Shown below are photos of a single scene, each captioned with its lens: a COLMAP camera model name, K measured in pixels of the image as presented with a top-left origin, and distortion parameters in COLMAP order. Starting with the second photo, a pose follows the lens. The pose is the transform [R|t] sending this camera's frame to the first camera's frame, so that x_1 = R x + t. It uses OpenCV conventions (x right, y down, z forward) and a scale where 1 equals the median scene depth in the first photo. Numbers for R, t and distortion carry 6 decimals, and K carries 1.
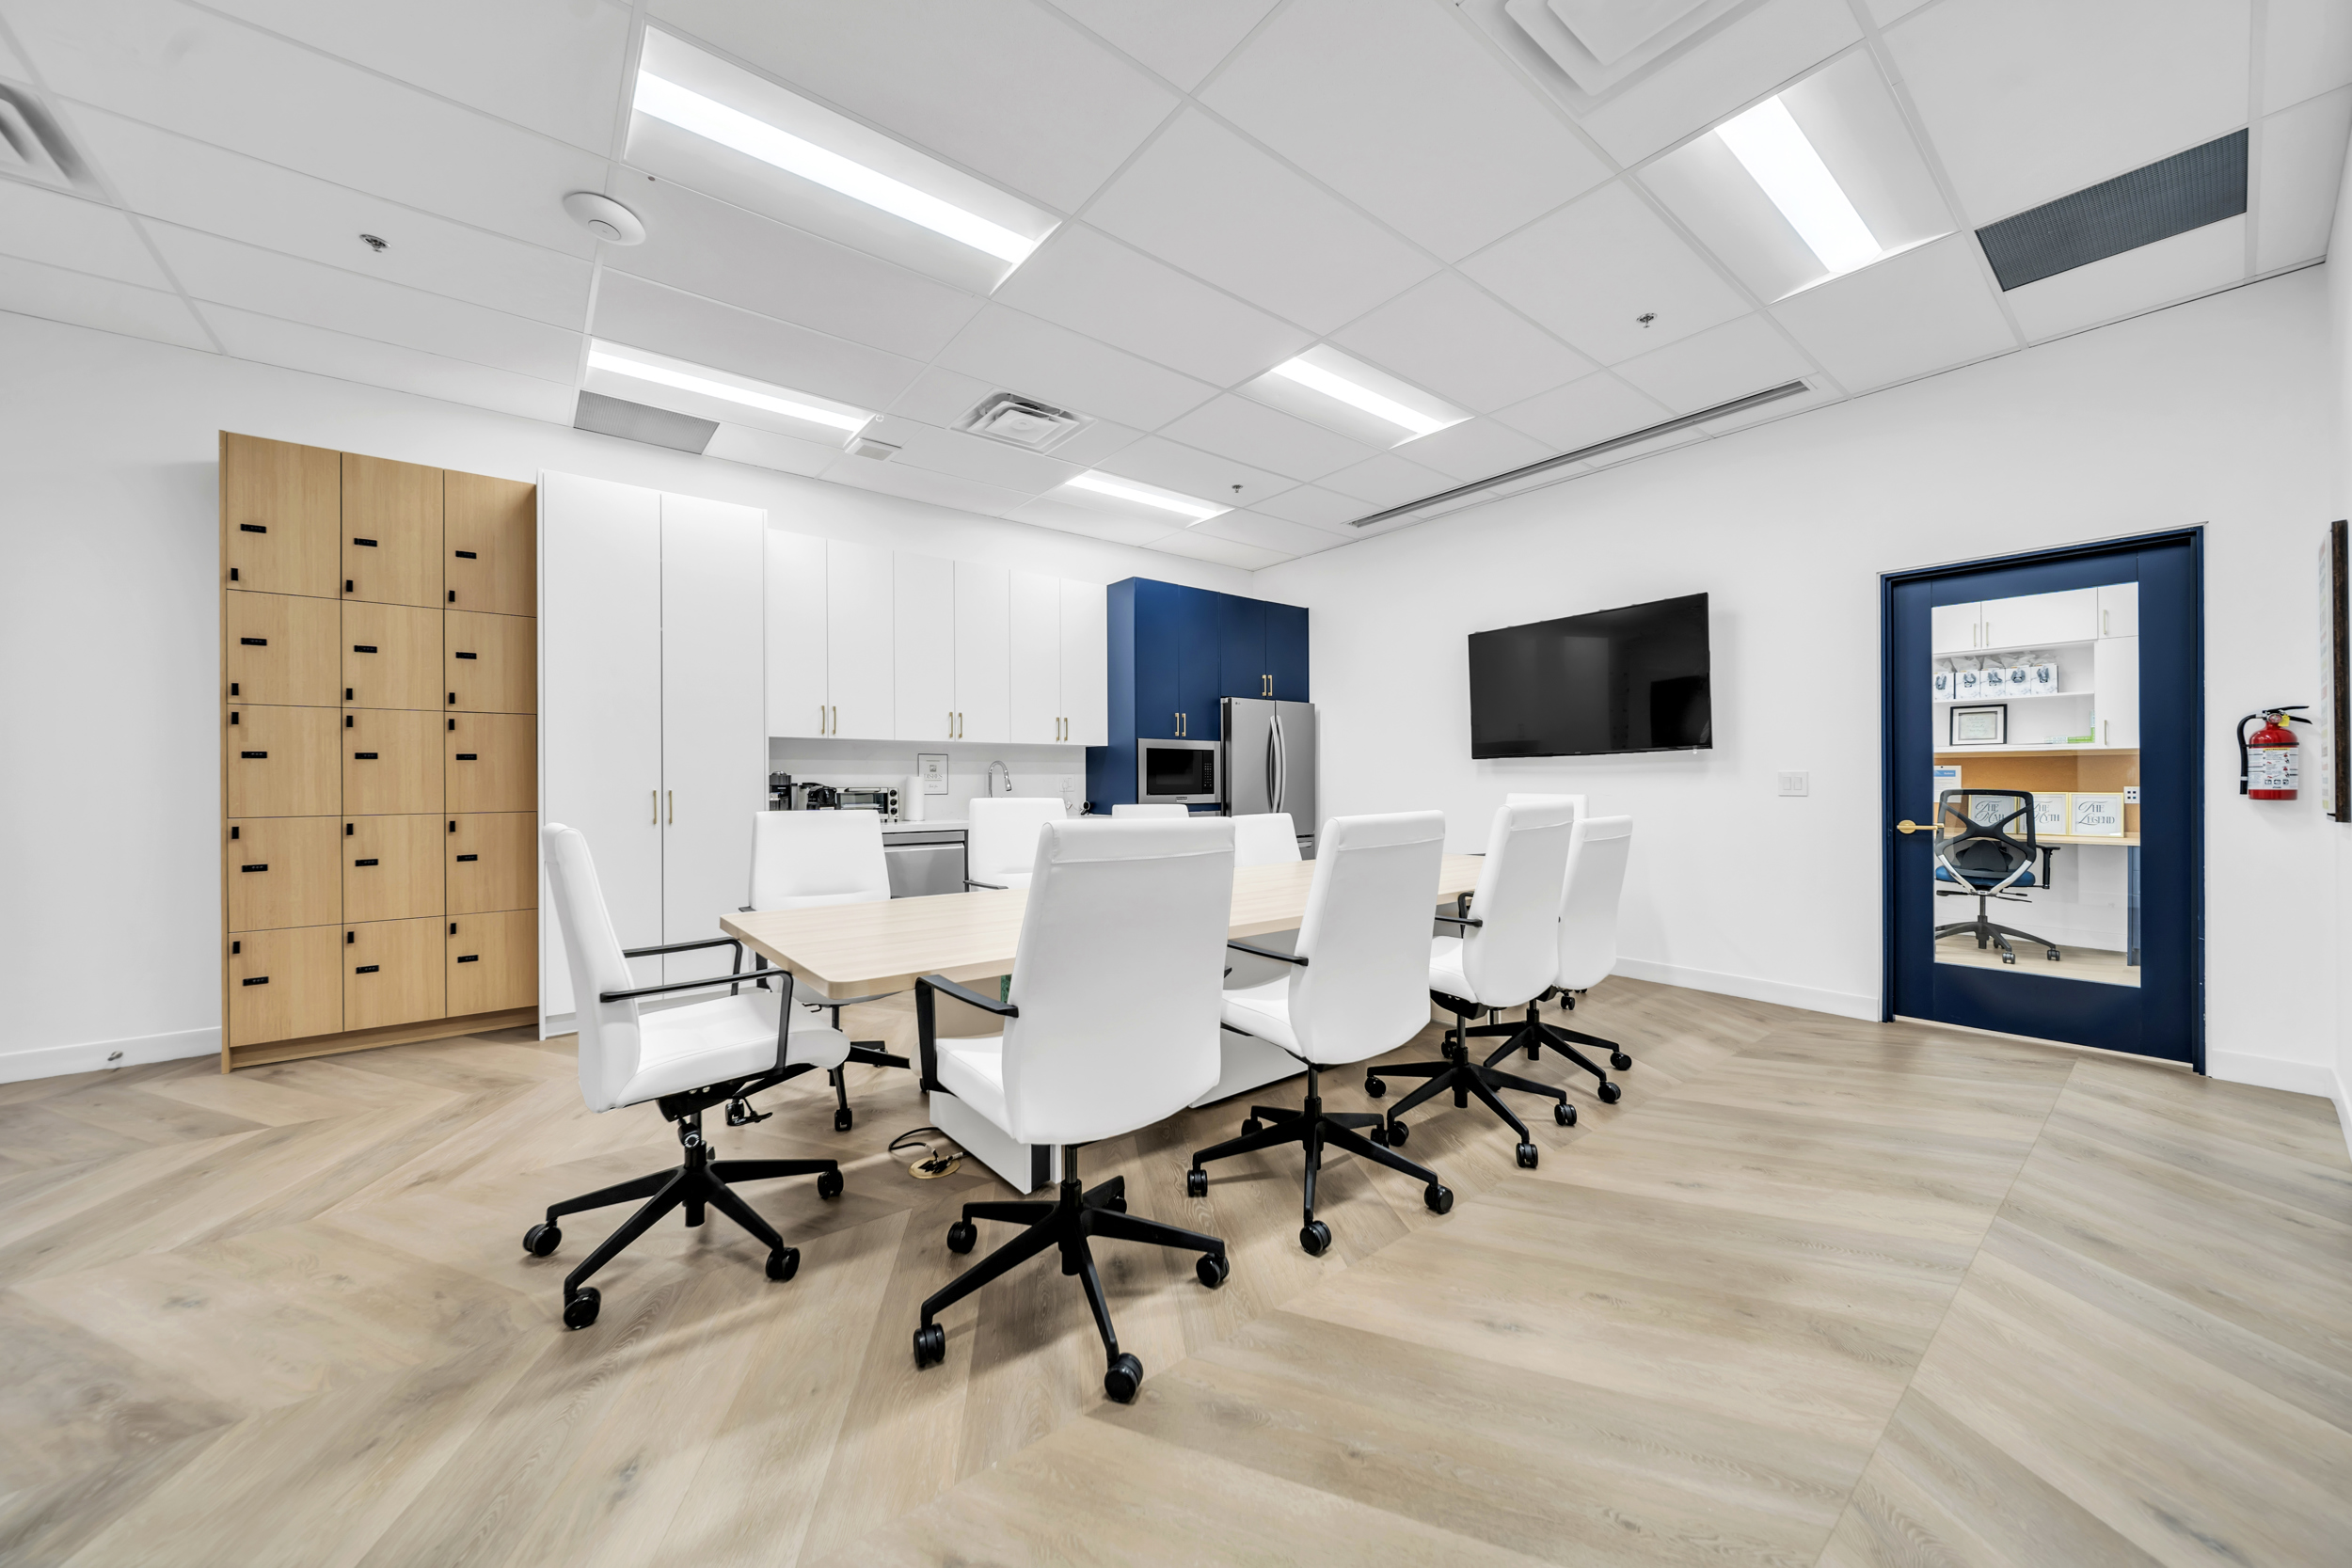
lens RADIAL K [[837.2, 0, 1170.1], [0, 837.2, 770.5], [0, 0, 1]] dist [0.000938, -0.004036]
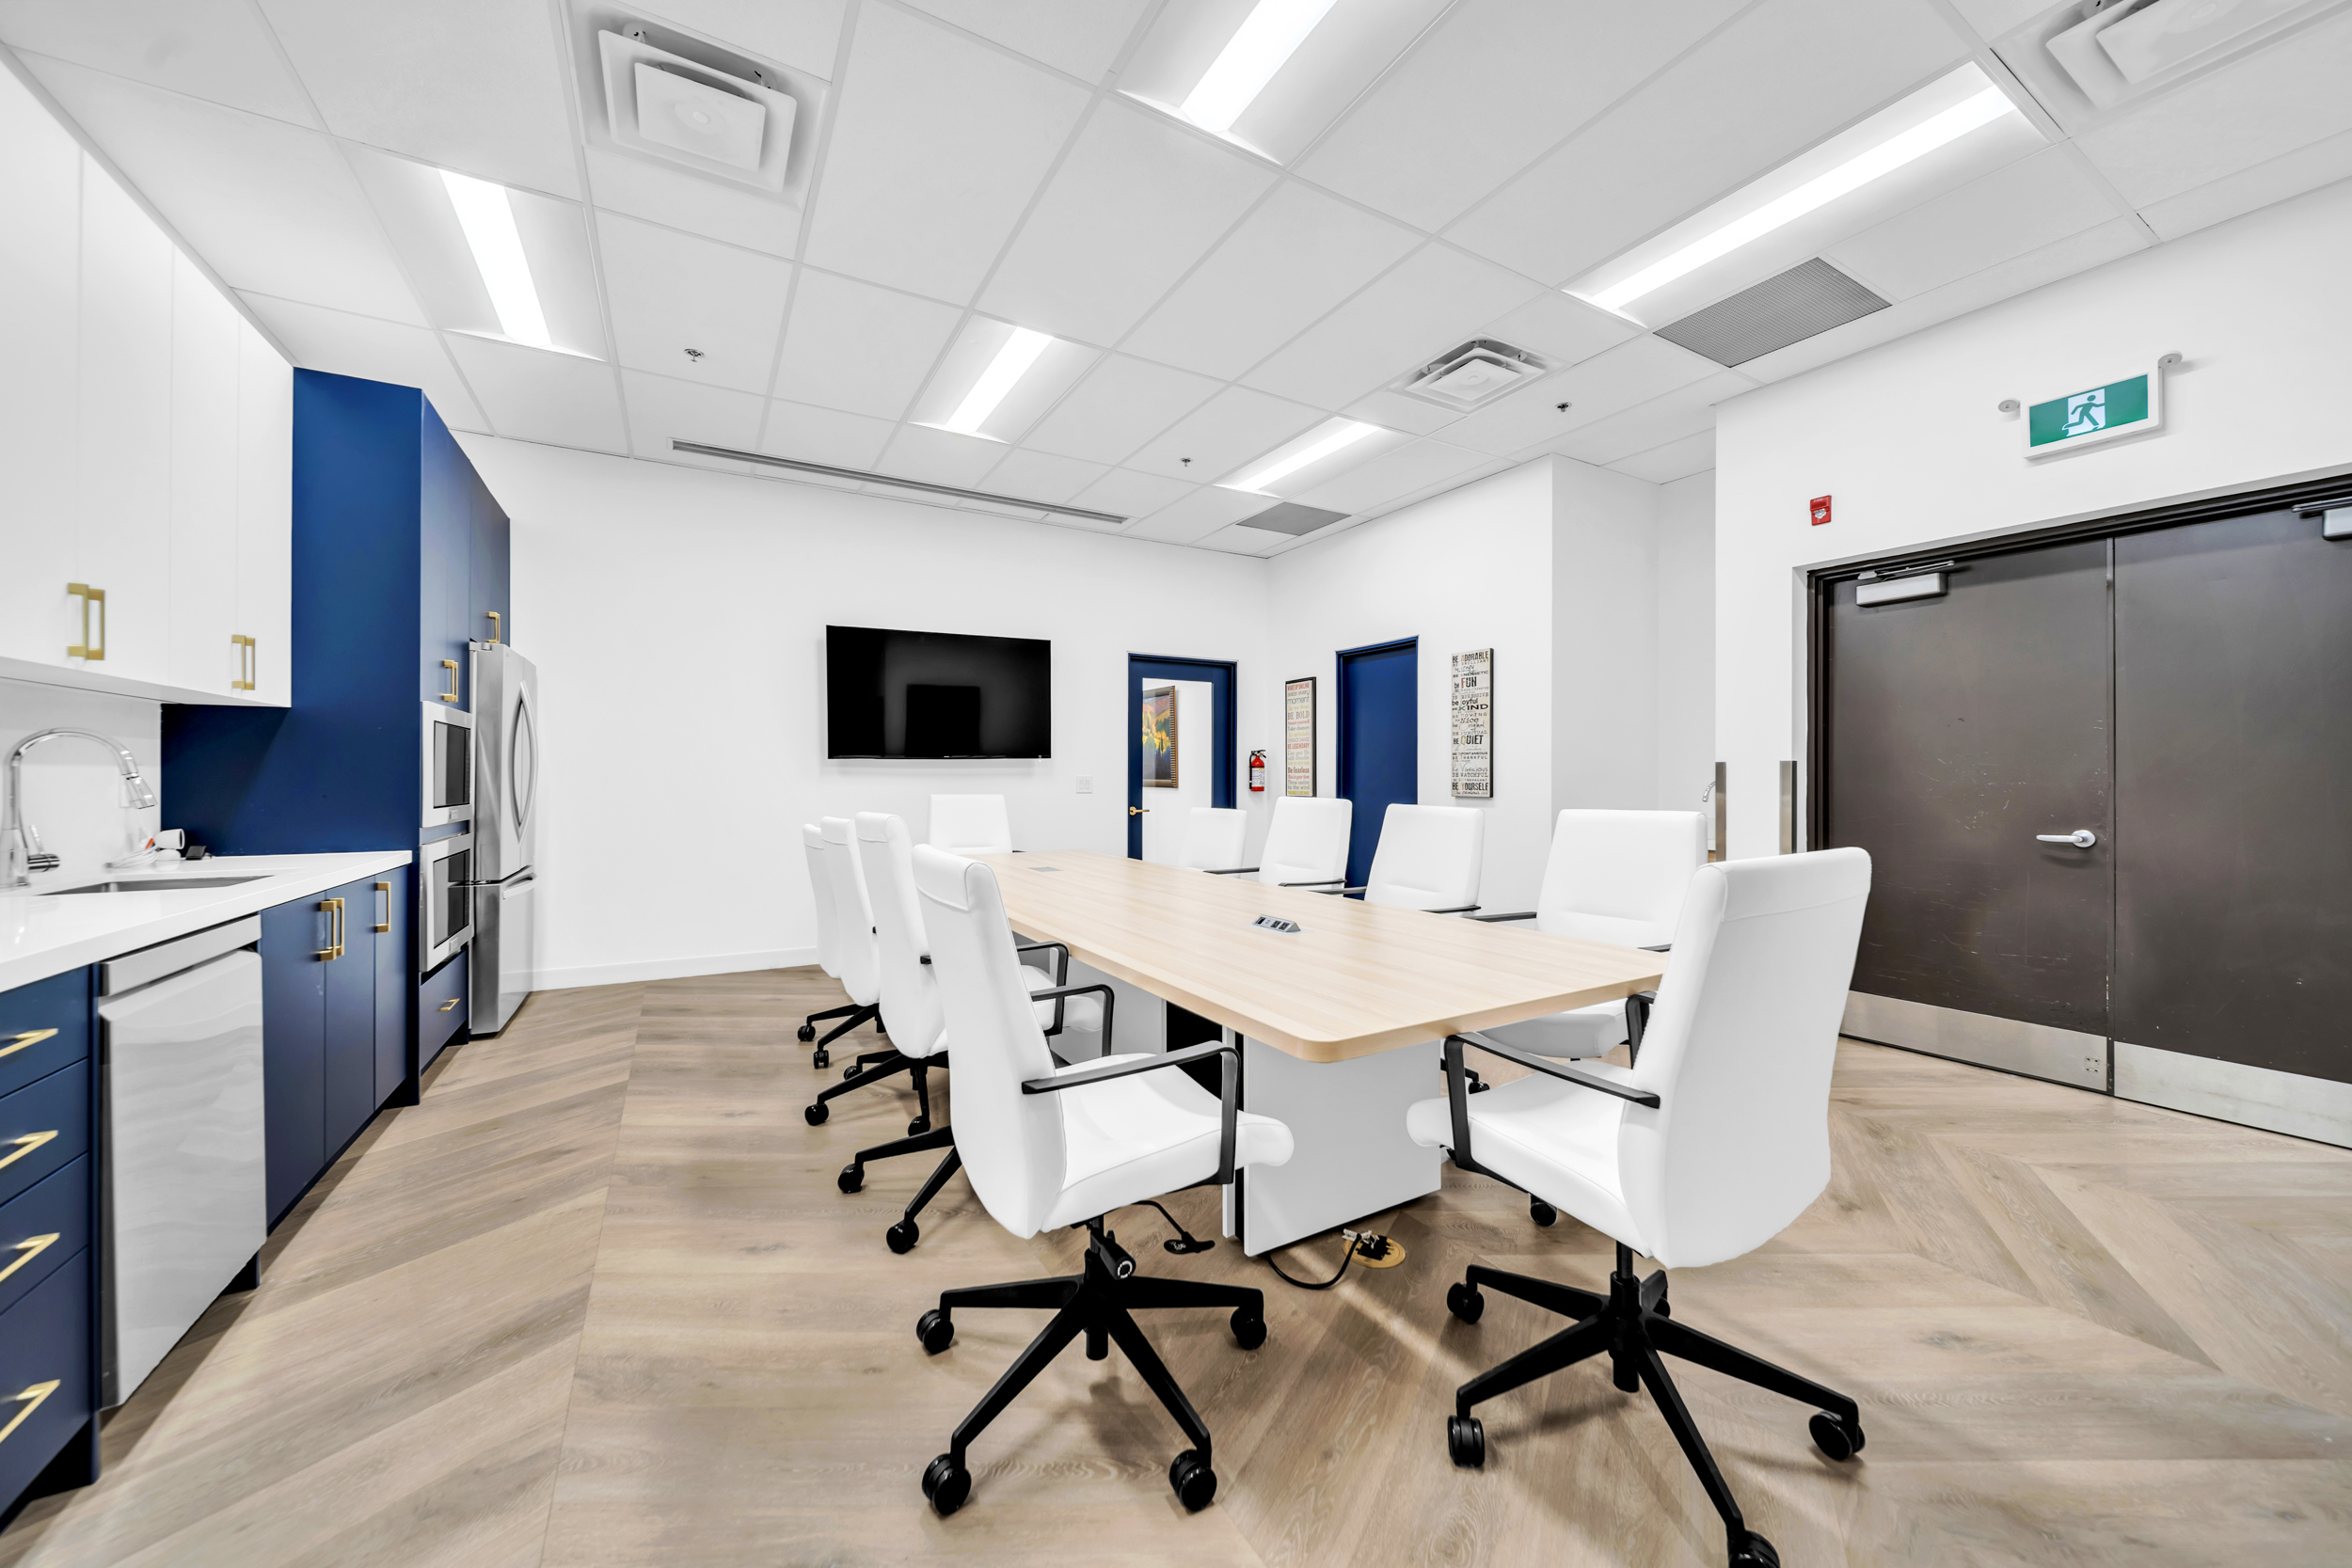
lens RADIAL K [[837.2, 0, 1170.1], [0, 837.2, 770.5], [0, 0, 1]] dist [0.000938, -0.004036]
pose [[0.154503, 0.017428, 0.987839, -0.805946], [-0.015437, 0.999765, -0.015224, 0.013918], [-0.987872, -0.012897, 0.154736, 0.761360]]
